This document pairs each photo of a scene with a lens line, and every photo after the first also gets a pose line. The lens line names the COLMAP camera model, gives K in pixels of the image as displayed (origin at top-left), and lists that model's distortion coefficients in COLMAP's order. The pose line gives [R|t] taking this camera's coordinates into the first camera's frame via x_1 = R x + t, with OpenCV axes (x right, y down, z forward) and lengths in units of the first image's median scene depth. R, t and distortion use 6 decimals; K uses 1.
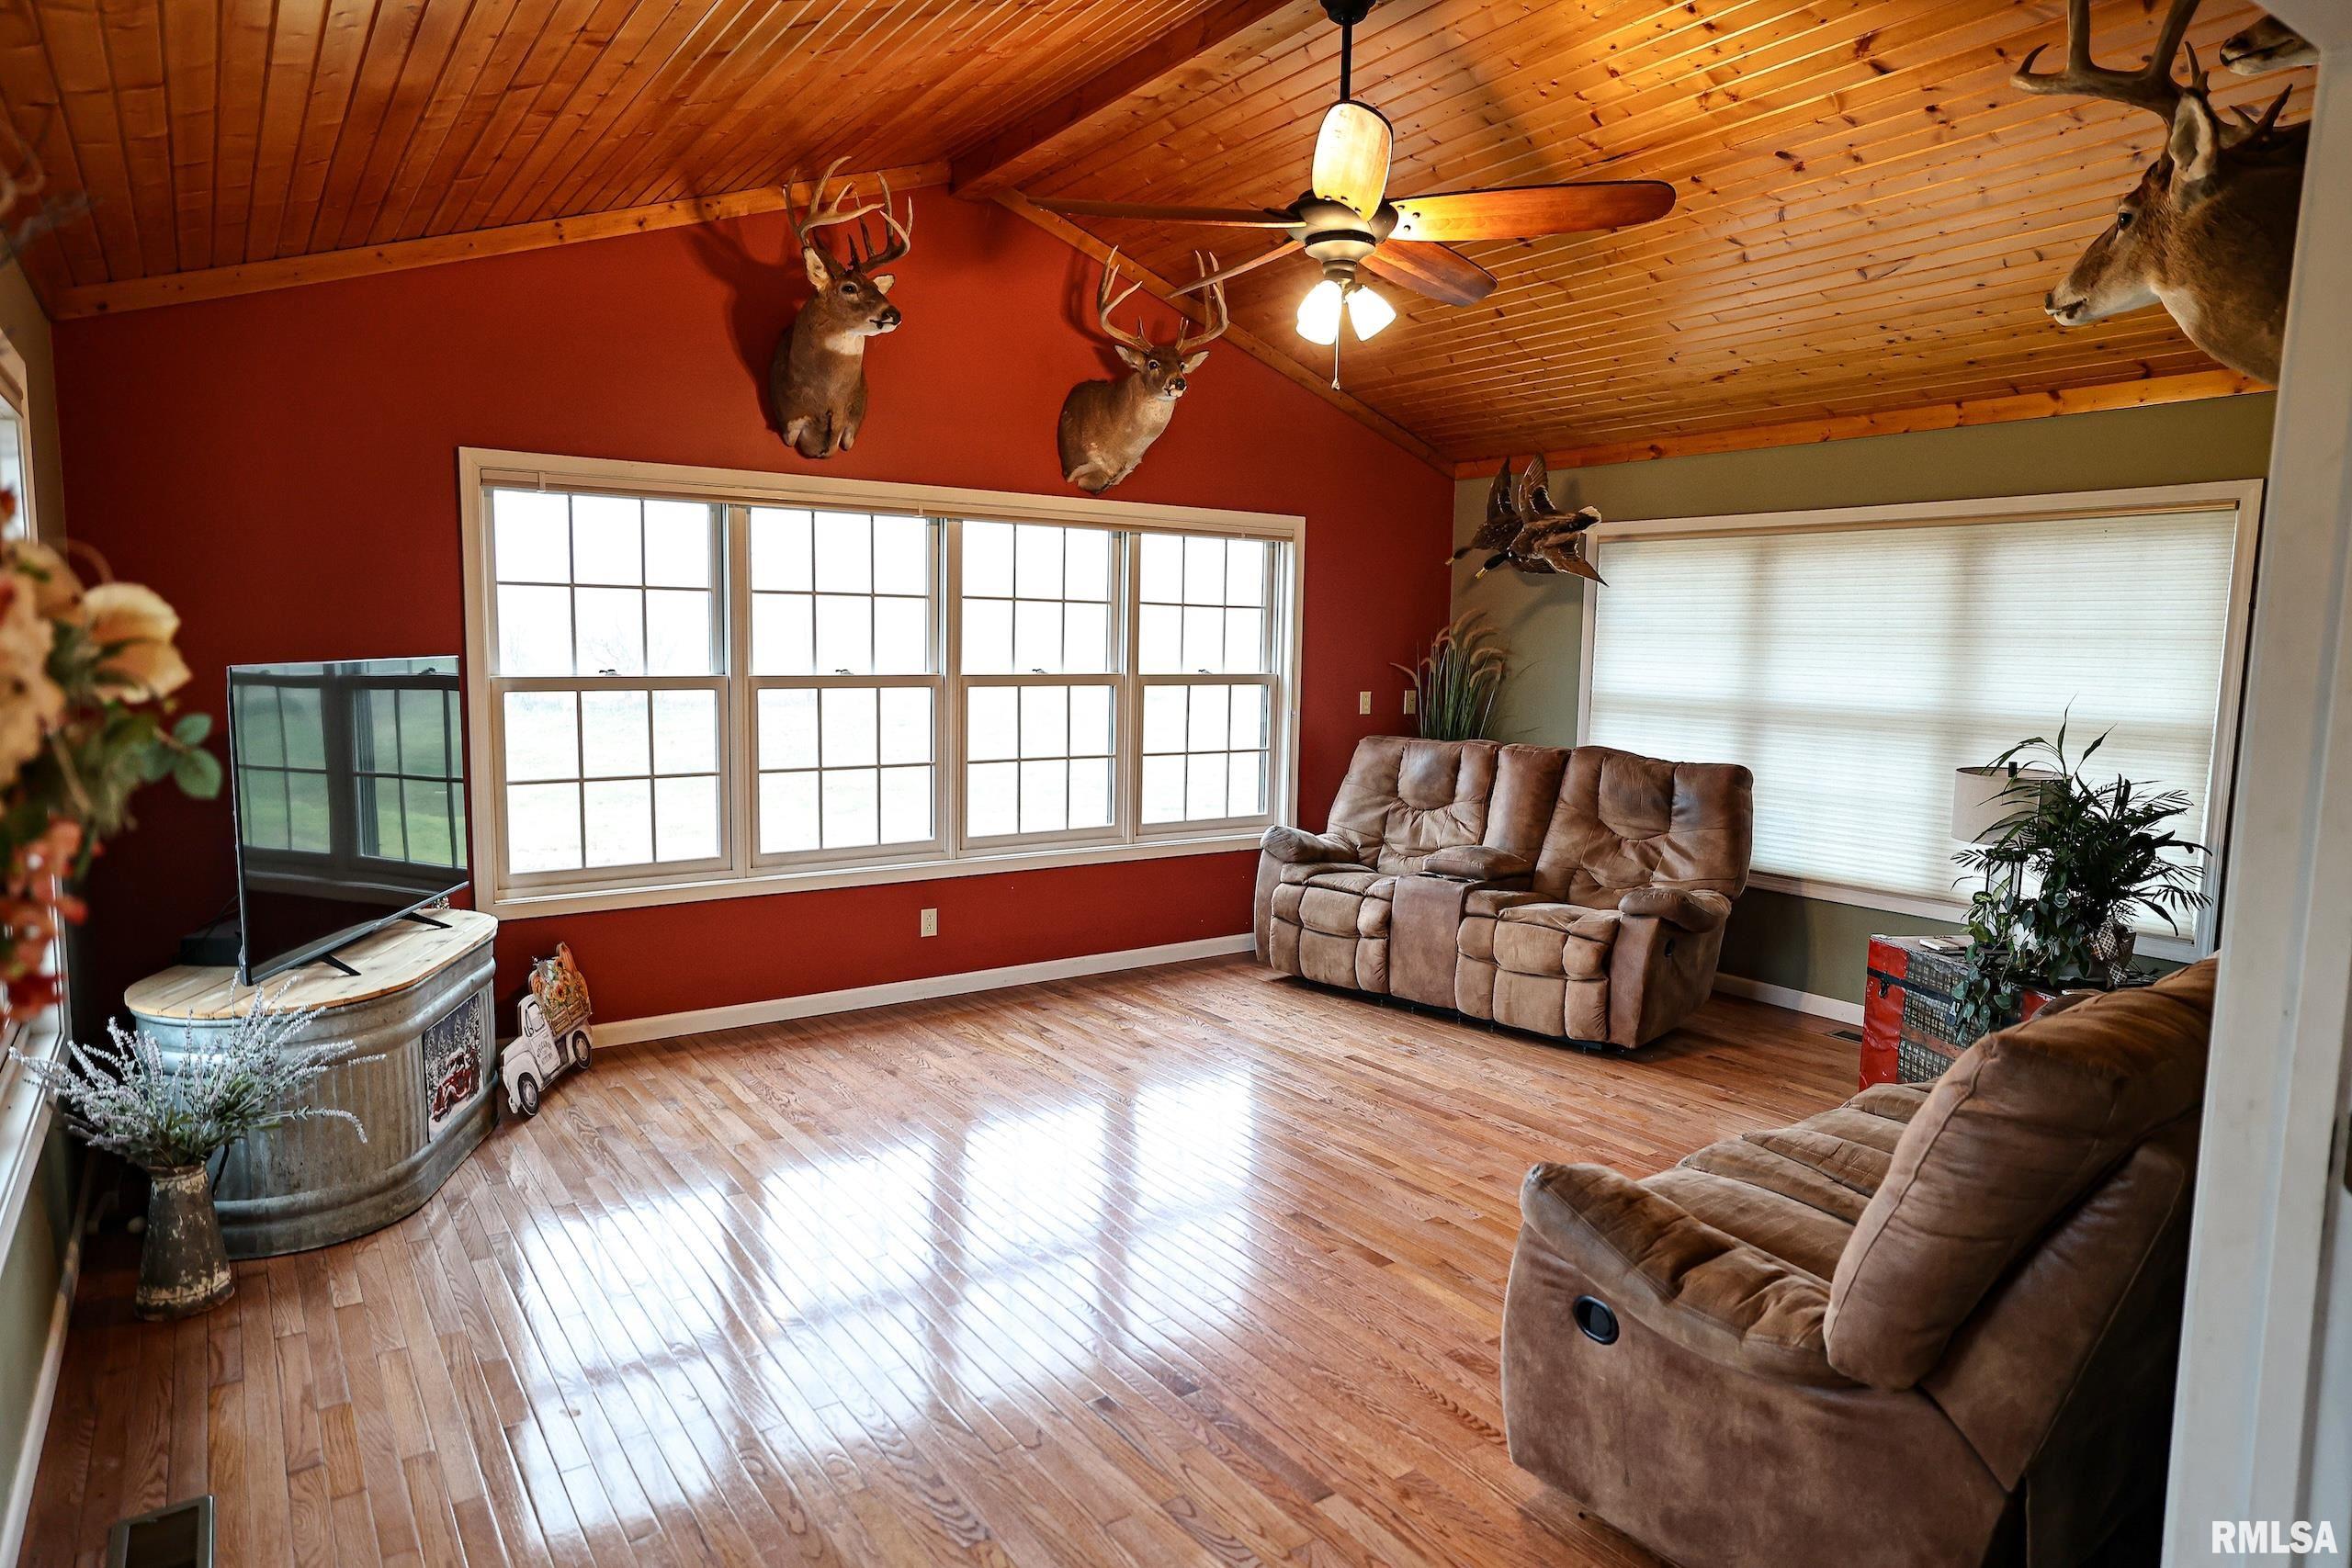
lens RADIAL K [[1416.5, 0, 1177.0], [0, 1416.5, 799.6], [0, 0, 1]] dist [-0.029387, -0.000243]
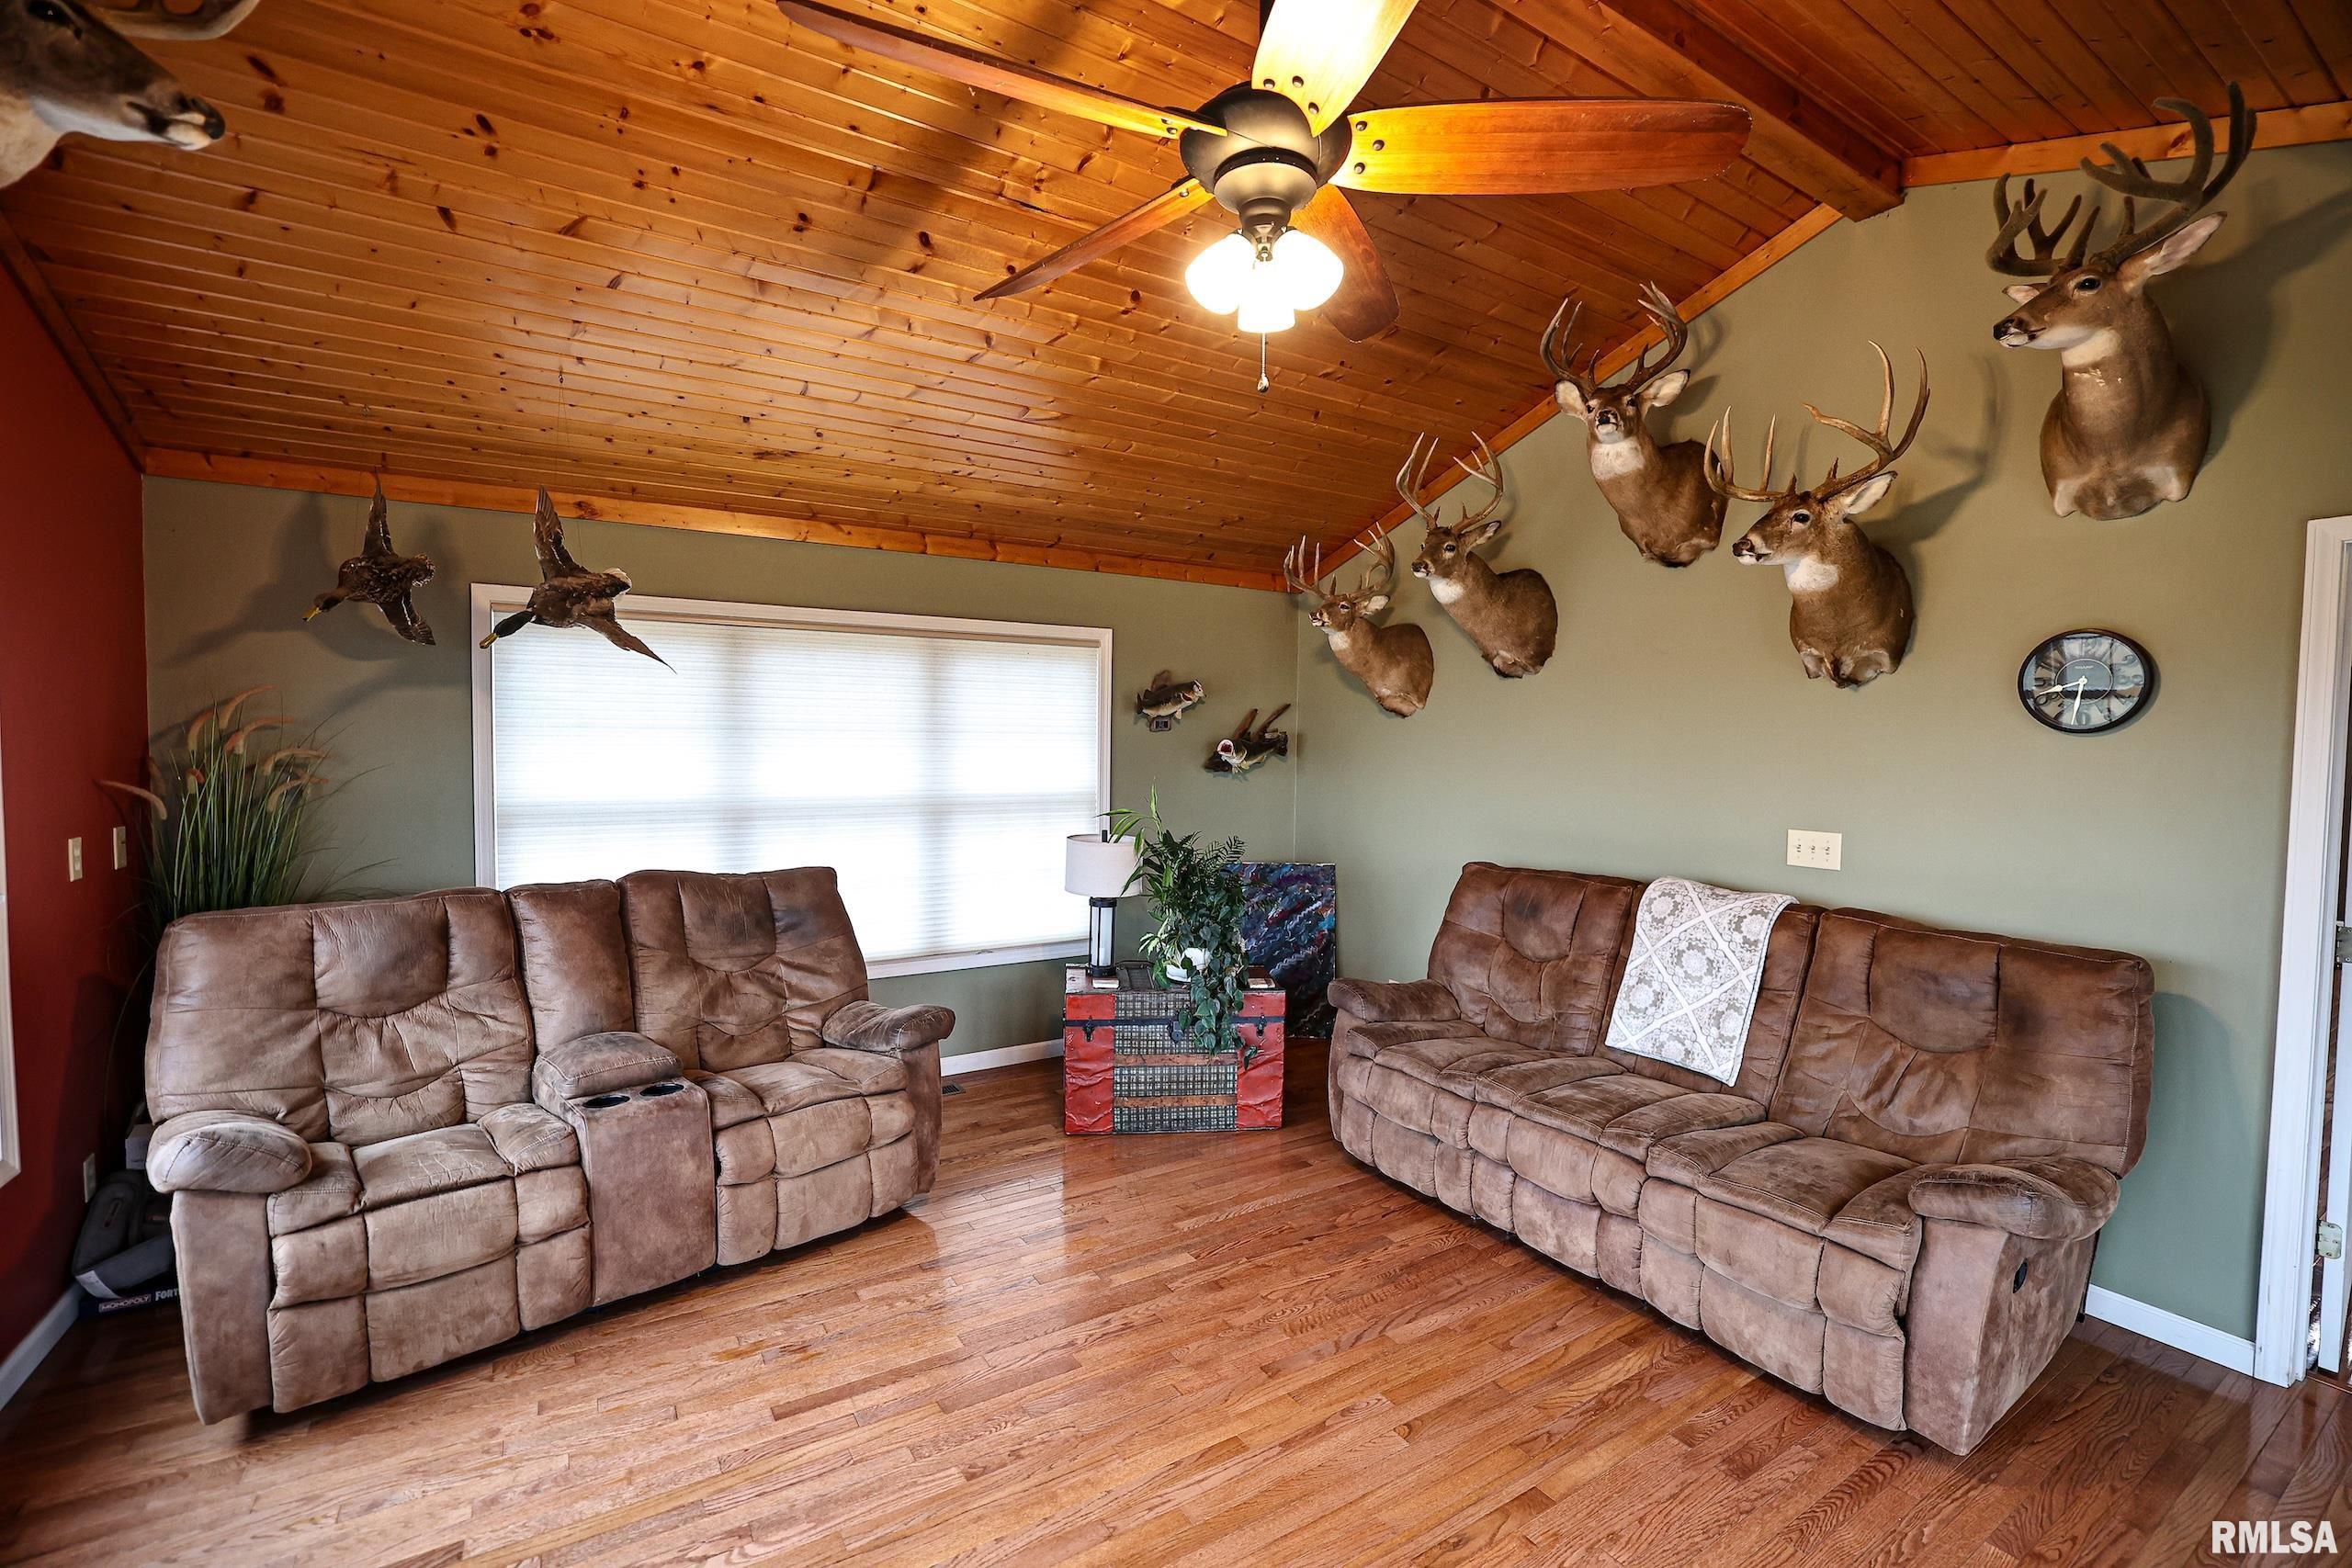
lens RADIAL K [[1013.6, 0, 1172.7], [0, 1013.6, 783.0], [0, 0, 1]] dist [-0.017773, 0.001685]
pose [[0.059226, -0.056705, 0.996633, -0.256287], [0.108970, 0.992786, 0.050010, -0.084744], [-0.992279, 0.105642, 0.064978, 0.678007]]
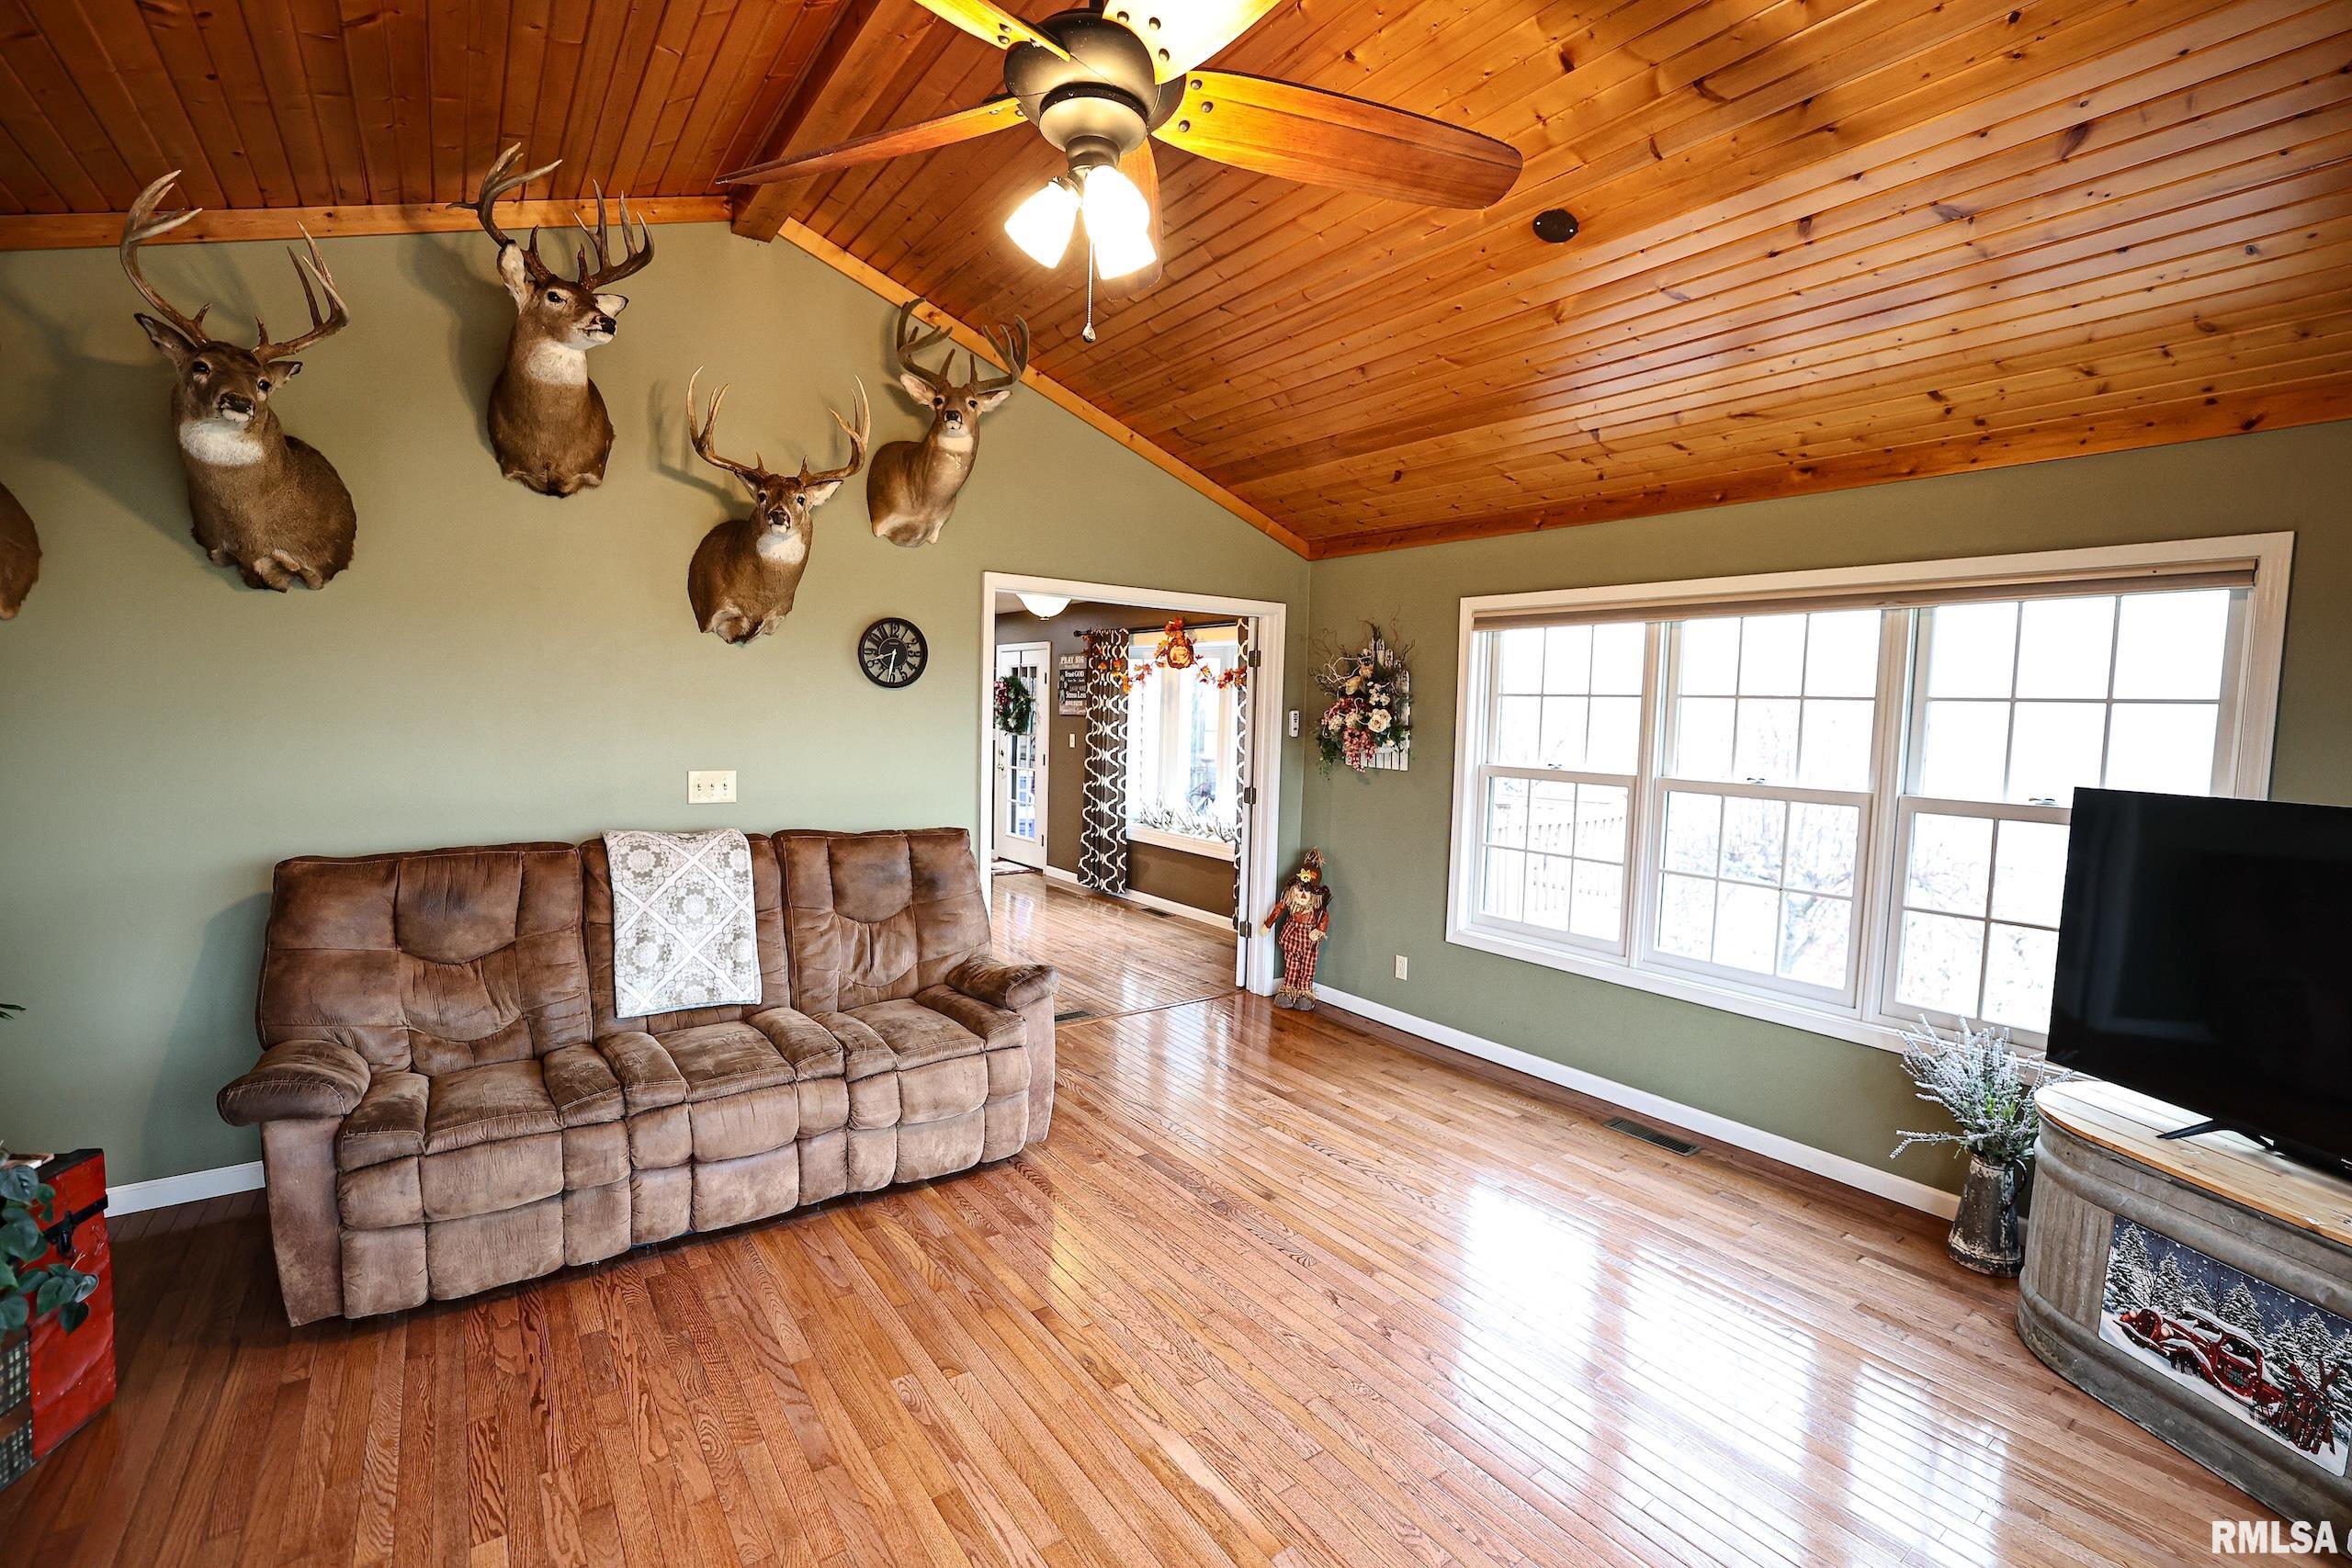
lens RADIAL K [[1013.6, 0, 1166.9], [0, 1013.6, 783.3], [0, 0, 1]] dist [-0.017773, 0.001685]
pose [[-0.999172, -0.040673, -0.001312, 0.043533], [-0.040151, 0.980050, 0.194653, -0.117828], [-0.006631, 0.194545, -0.980871, 0.985118]]
